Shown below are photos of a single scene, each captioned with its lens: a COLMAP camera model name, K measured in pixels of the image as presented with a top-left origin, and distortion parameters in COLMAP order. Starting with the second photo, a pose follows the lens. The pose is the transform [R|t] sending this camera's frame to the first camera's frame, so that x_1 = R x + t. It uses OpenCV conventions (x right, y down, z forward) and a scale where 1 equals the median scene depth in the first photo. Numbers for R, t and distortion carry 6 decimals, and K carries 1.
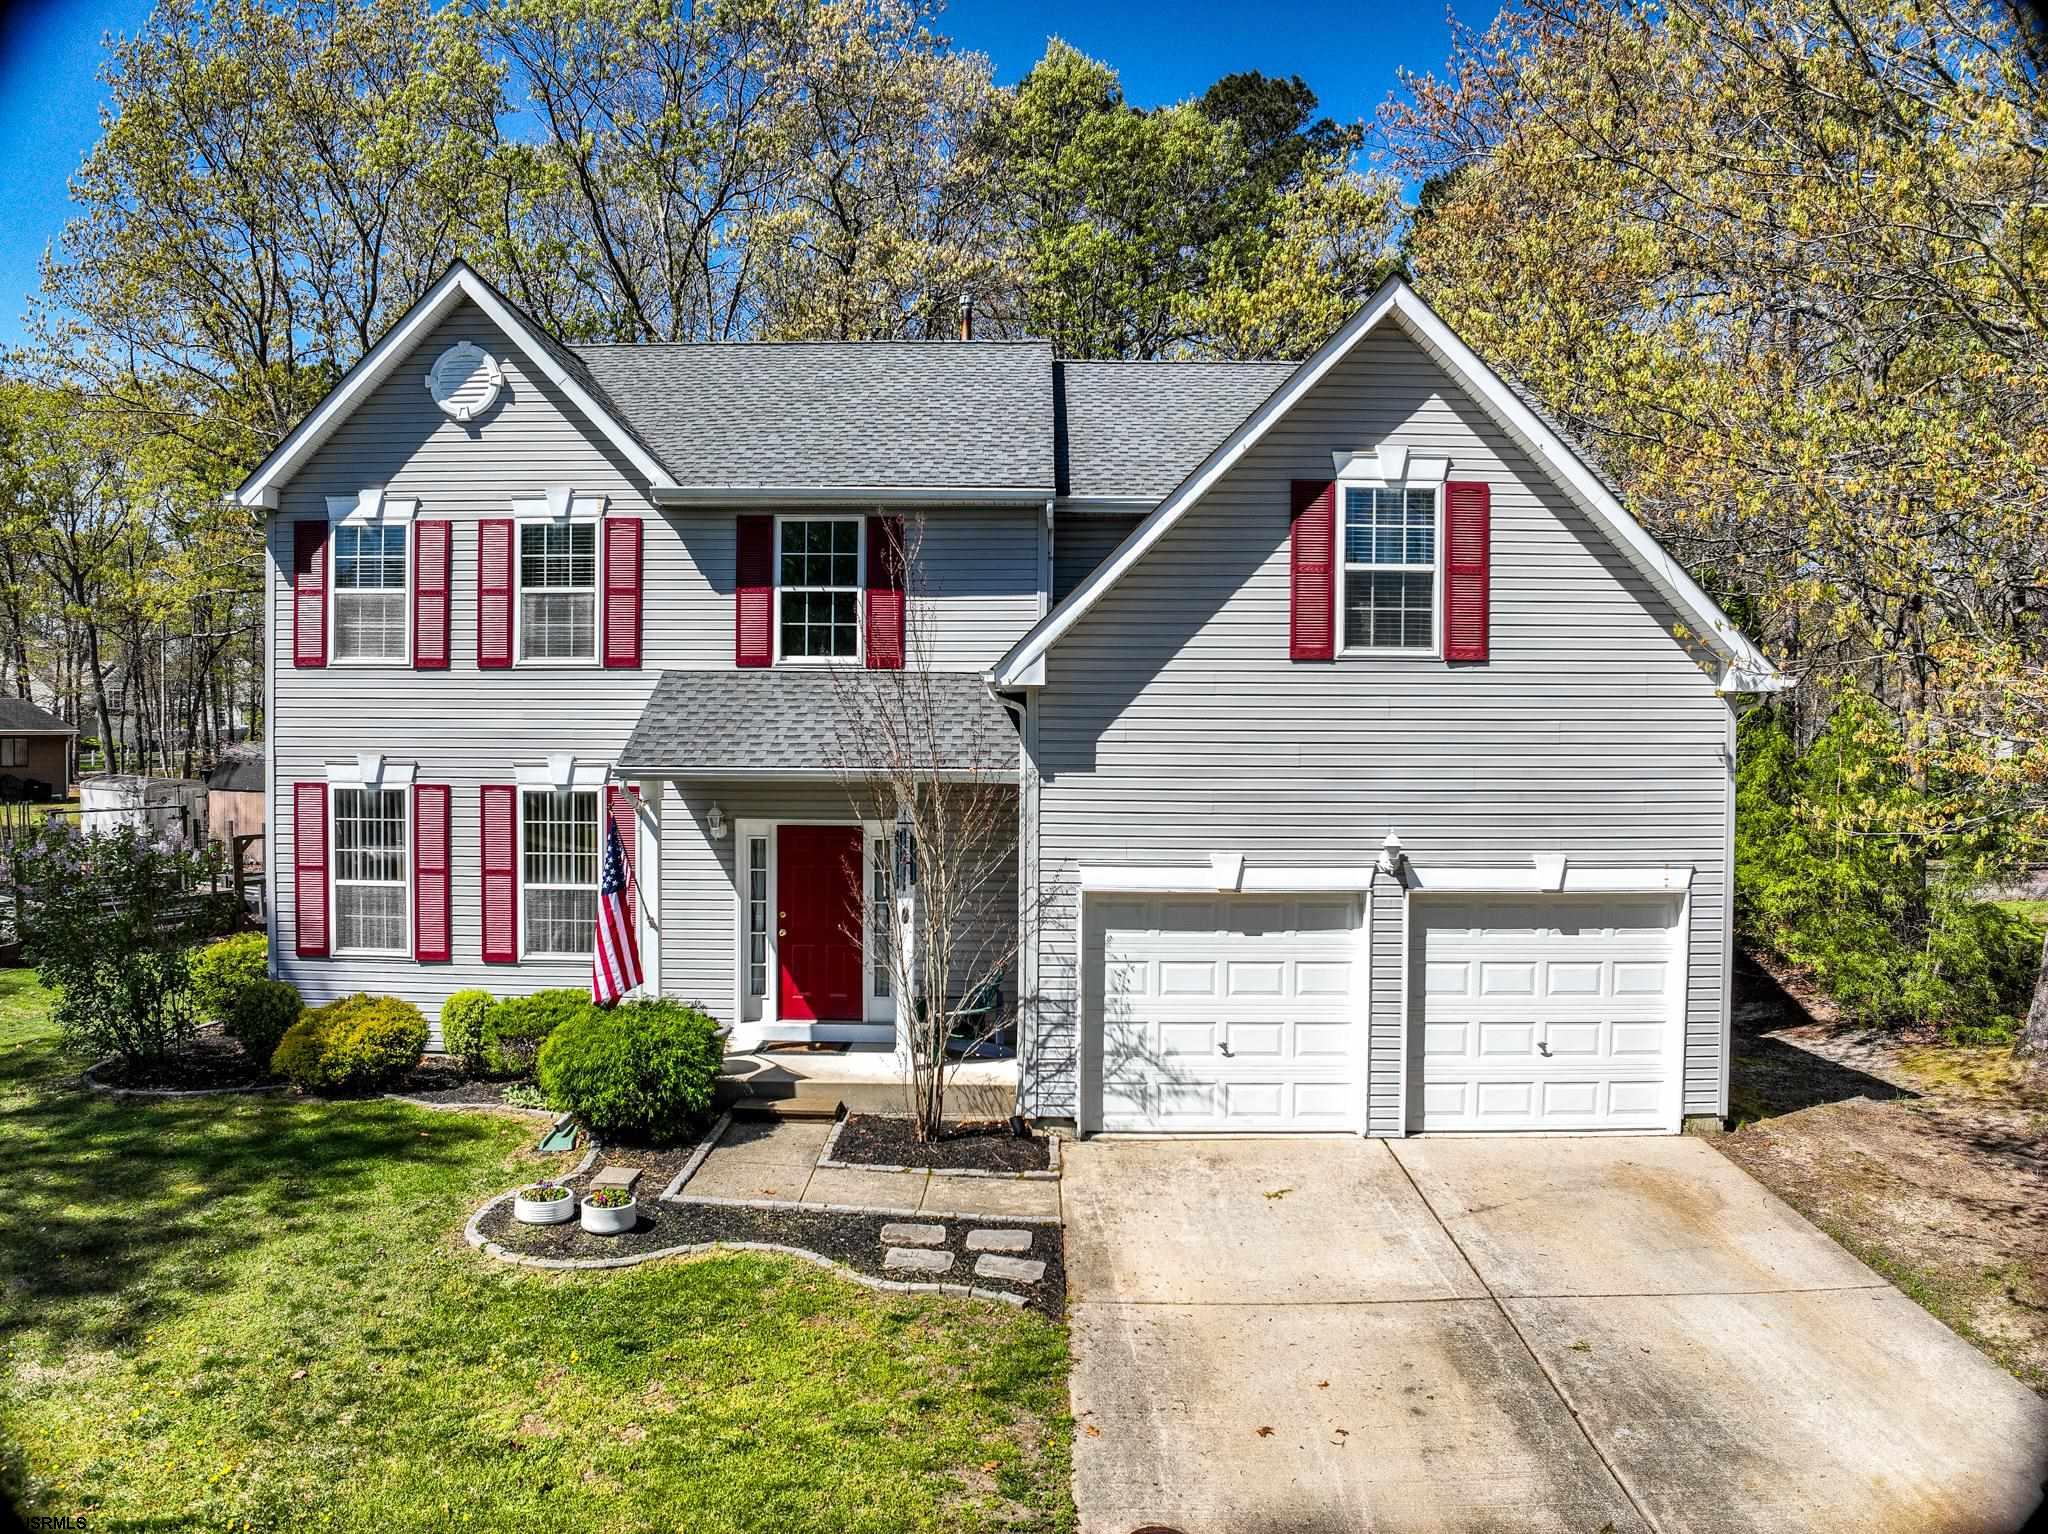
lens RADIAL K [[1446.6, 0, 1026.0], [0, 1446.6, 761.7], [0, 0, 1]] dist [-0.095265, -0.023300]
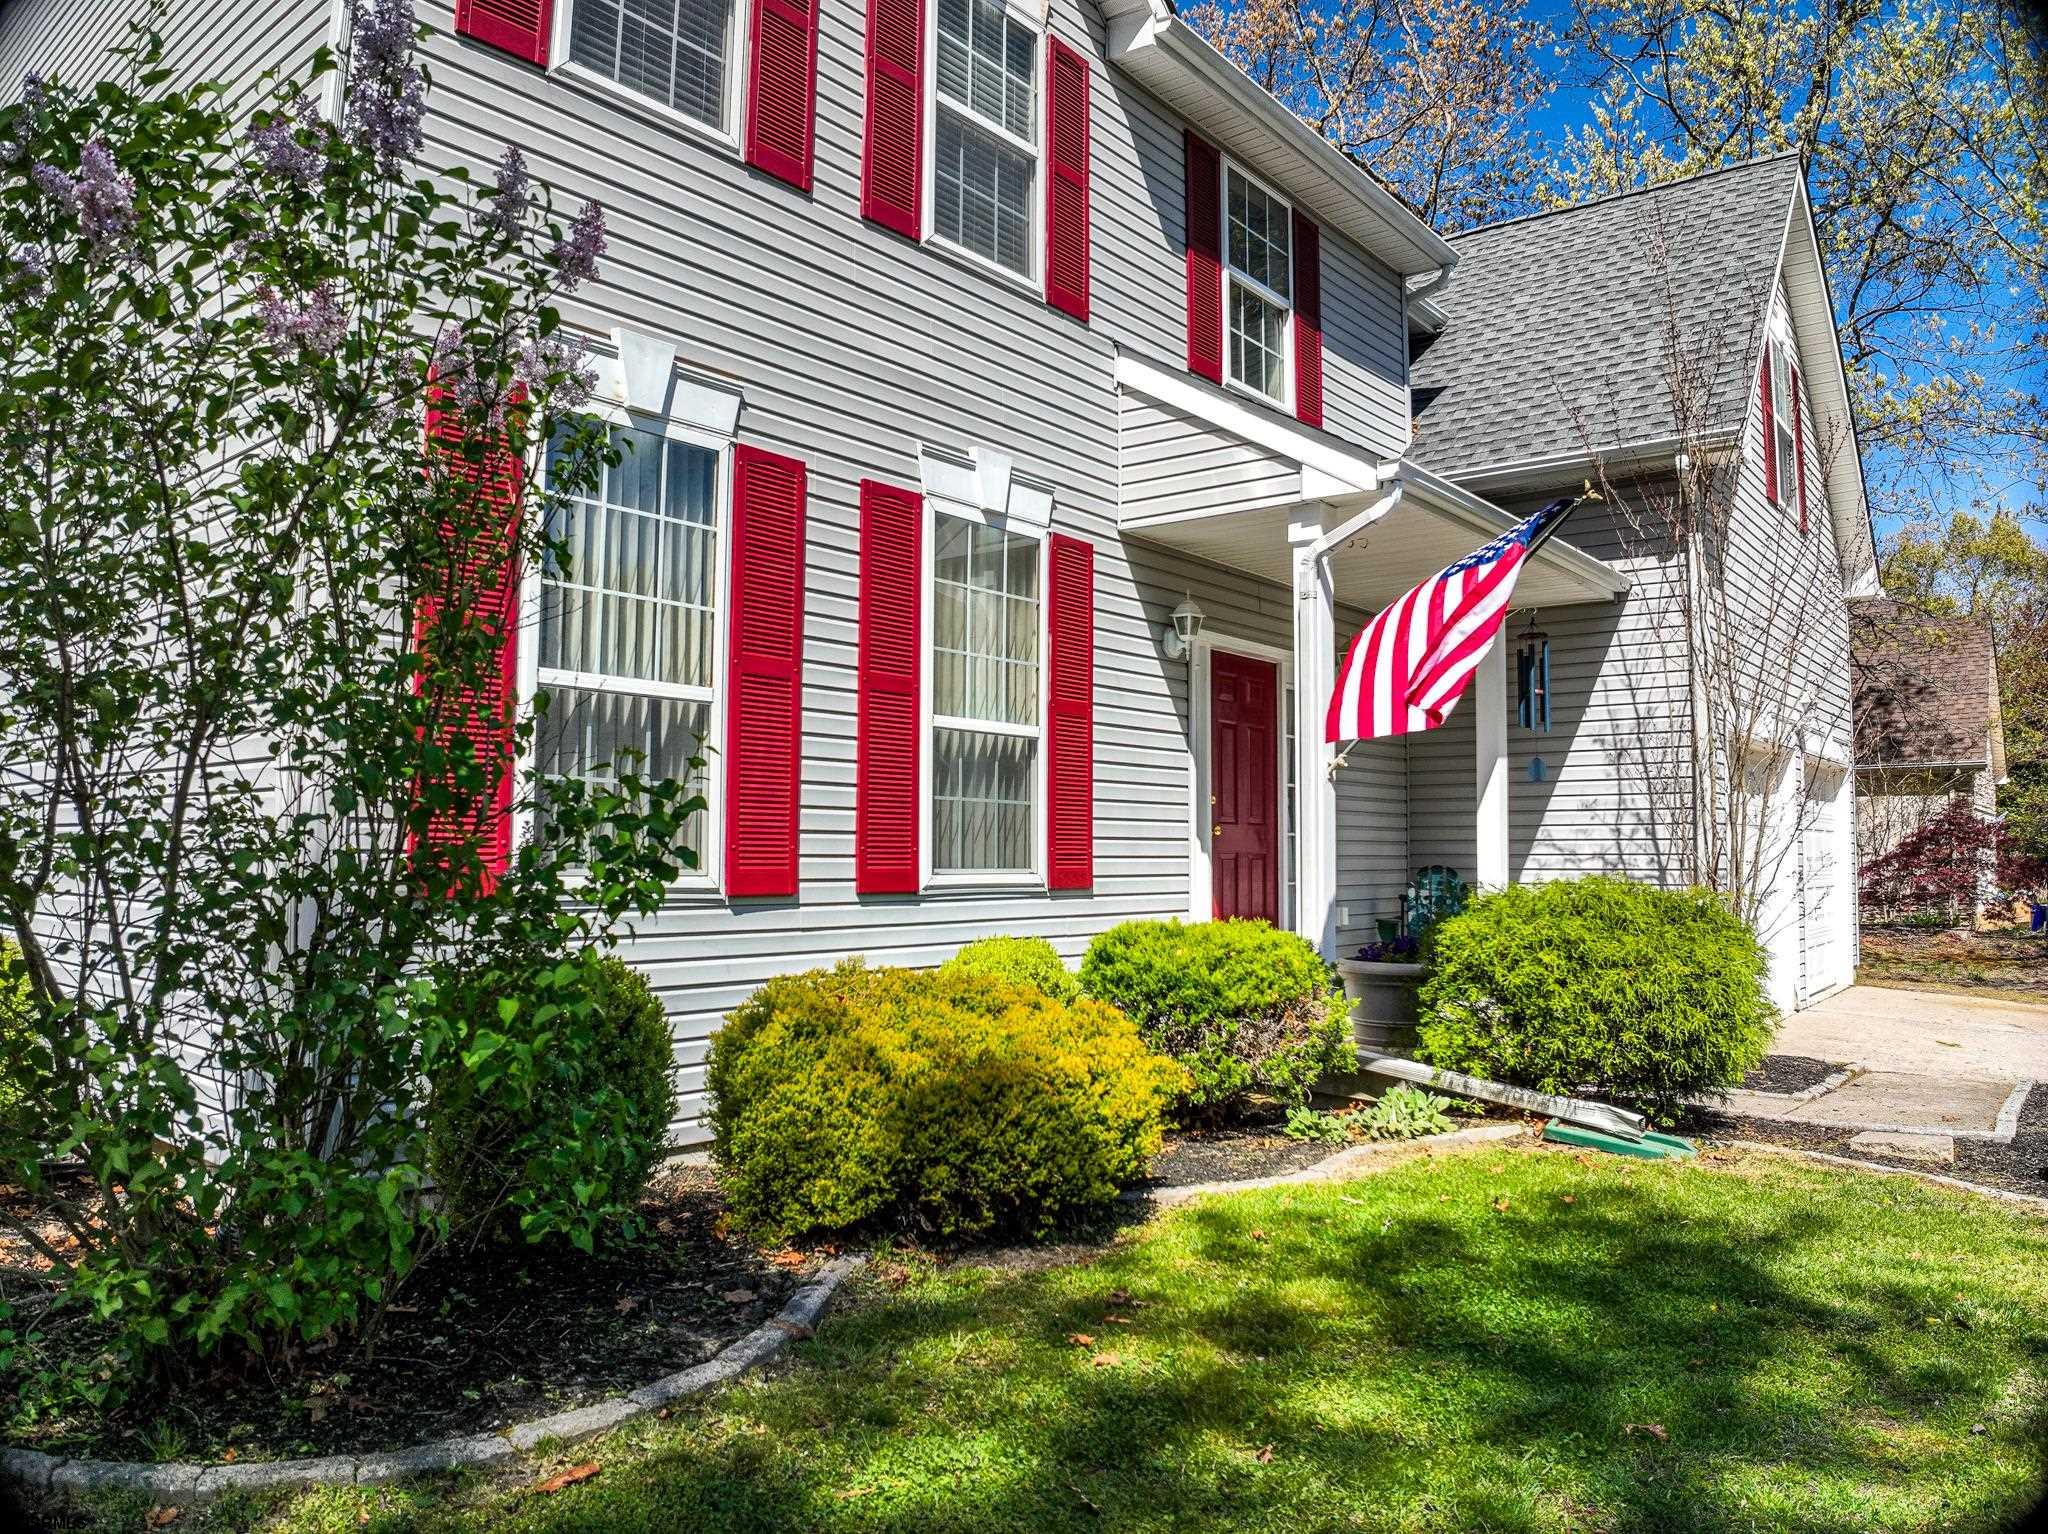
lens RADIAL K [[1446.6, 0, 1025.6], [0, 1446.6, 768.2], [0, 0, 1]] dist [-0.095265, -0.023300]
pose [[0.614972, 0.045678, 0.787225, -0.764311], [0.015098, 0.997456, -0.069670, 0.148635], [-0.788404, 0.054730, 0.612718, 0.775535]]
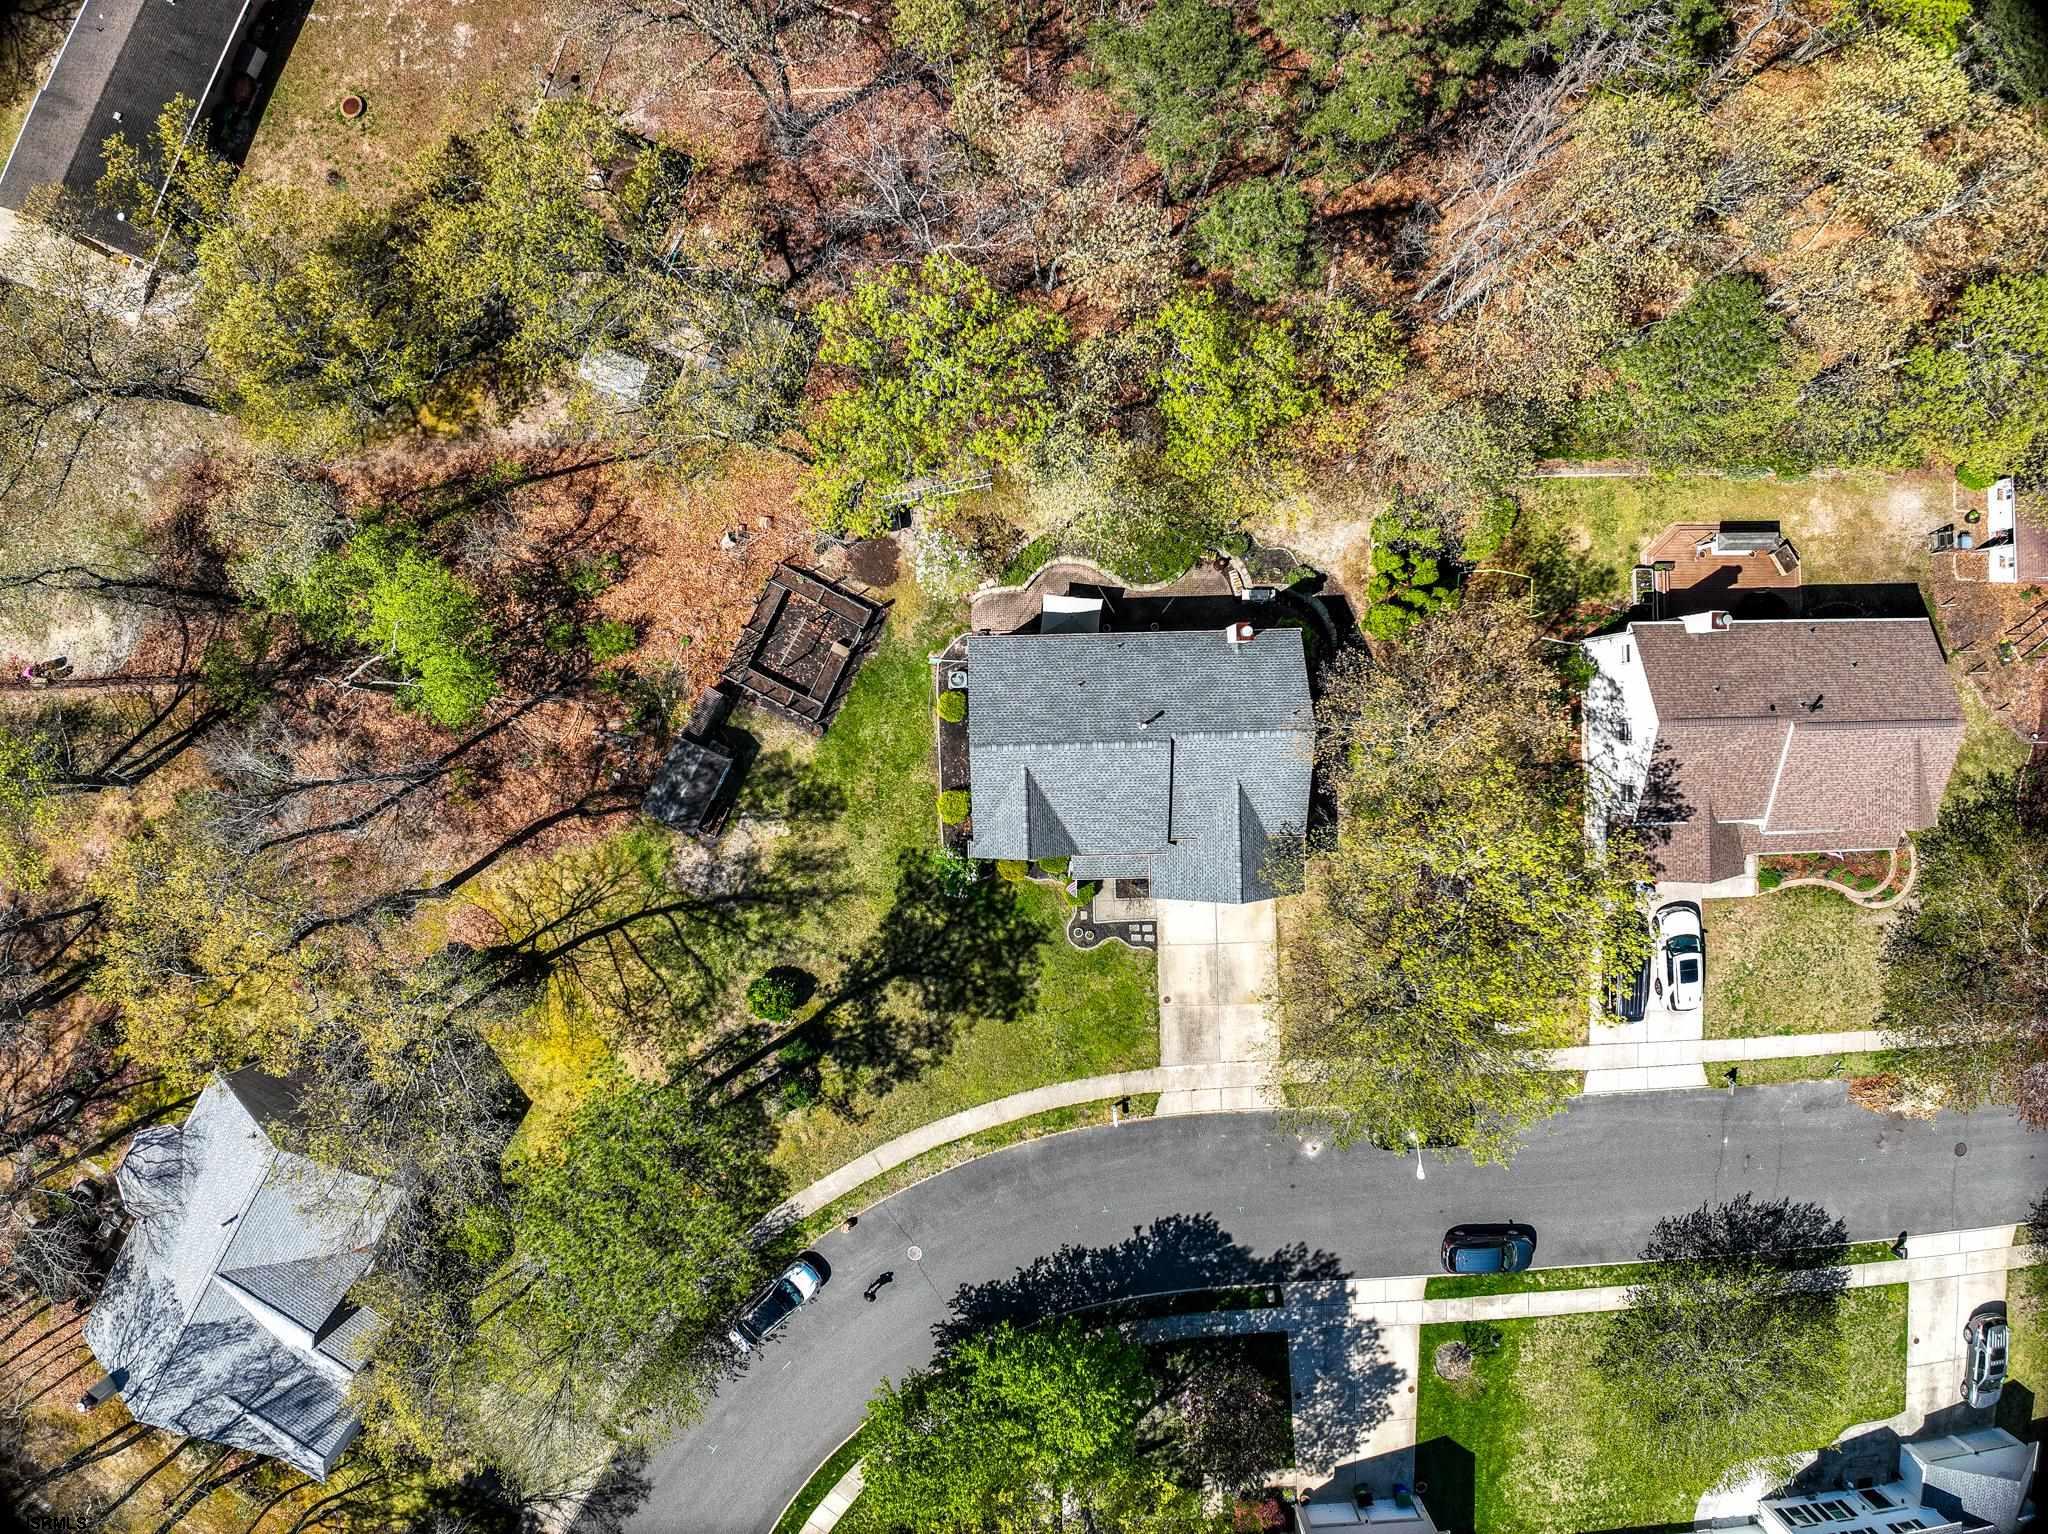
lens RADIAL K [[1446.6, 0, 1018.4], [0, 1446.6, 764.2], [0, 0, 1]] dist [-0.095265, -0.023300]
pose [[0.998909, -0.044158, 0.015201, -0.526636], [-0.014561, 0.014784, 0.999785, -4.898043], [-0.044373, -0.998915, 0.014124, 1.306682]]
